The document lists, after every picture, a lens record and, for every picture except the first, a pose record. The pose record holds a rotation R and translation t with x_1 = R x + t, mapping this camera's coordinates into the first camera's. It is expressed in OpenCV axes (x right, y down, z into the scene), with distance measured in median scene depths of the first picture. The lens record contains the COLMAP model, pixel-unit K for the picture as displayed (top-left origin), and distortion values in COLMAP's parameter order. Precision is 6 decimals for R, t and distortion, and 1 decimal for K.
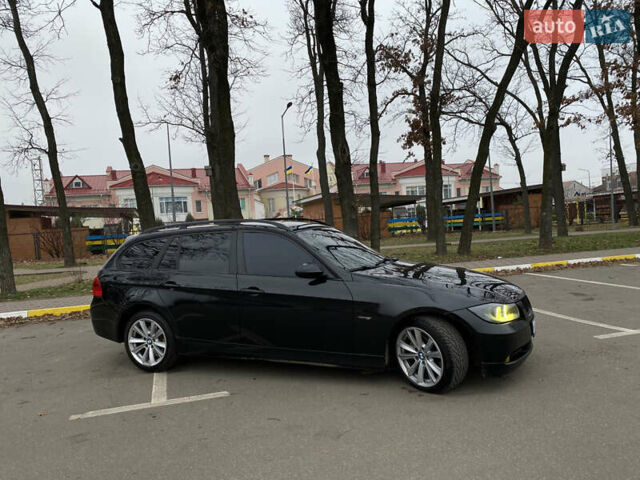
lens RADIAL K [[486.1, 0, 317.7], [0, 486.1, 240.9], [0, 0, 1]] dist [0.047782, -0.062040]
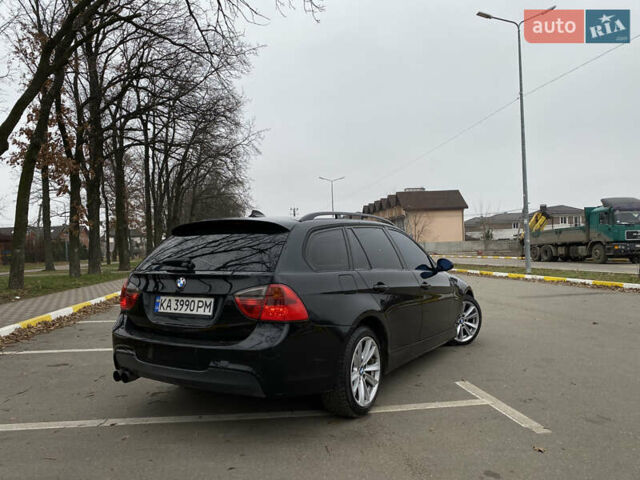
lens RADIAL K [[486.1, 0, 315.0], [0, 486.1, 244.1], [0, 0, 1]] dist [0.047782, -0.062040]
pose [[0.165915, 0.064507, 0.984028, -1.091748], [0.045671, 0.996285, -0.073011, 0.074113], [-0.985082, 0.057055, 0.162353, 0.967194]]
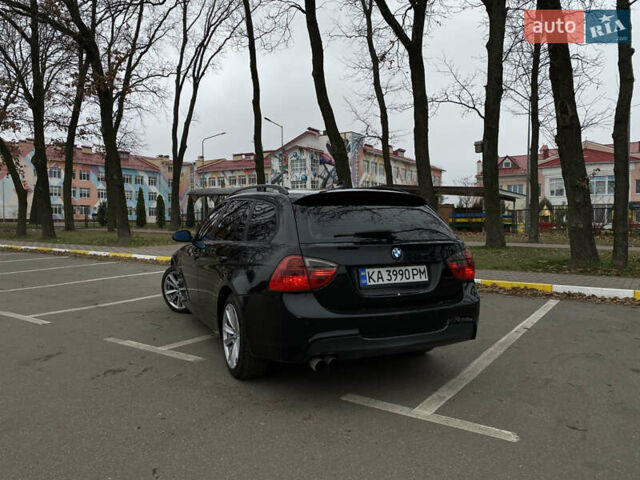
lens RADIAL K [[486.1, 0, 318.7], [0, 486.1, 243.9], [0, 0, 1]] dist [0.047782, -0.062040]
pose [[-0.728309, 0.017039, 0.685037, -0.848067], [0.069798, 0.996336, 0.049425, 0.017237], [-0.681685, 0.083811, -0.726830, 1.805767]]
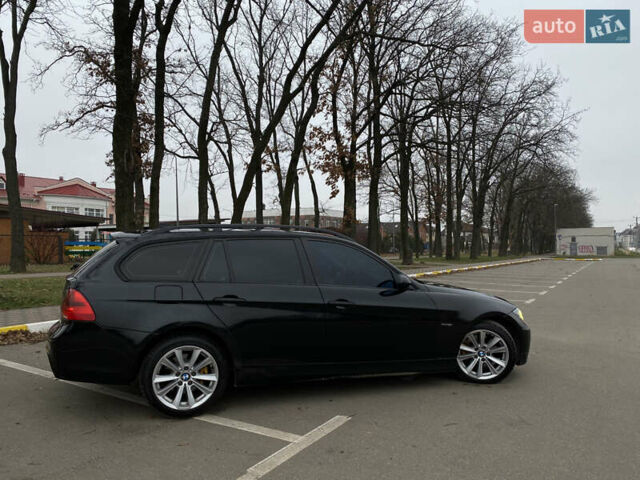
lens RADIAL K [[486.1, 0, 324.1], [0, 486.1, 249.5], [0, 0, 1]] dist [0.047782, -0.062040]
pose [[0.735954, 0.059256, 0.674433, -0.725299], [-0.028003, 0.997974, -0.057125, 0.049083], [-0.676452, 0.023155, 0.736123, 0.306916]]
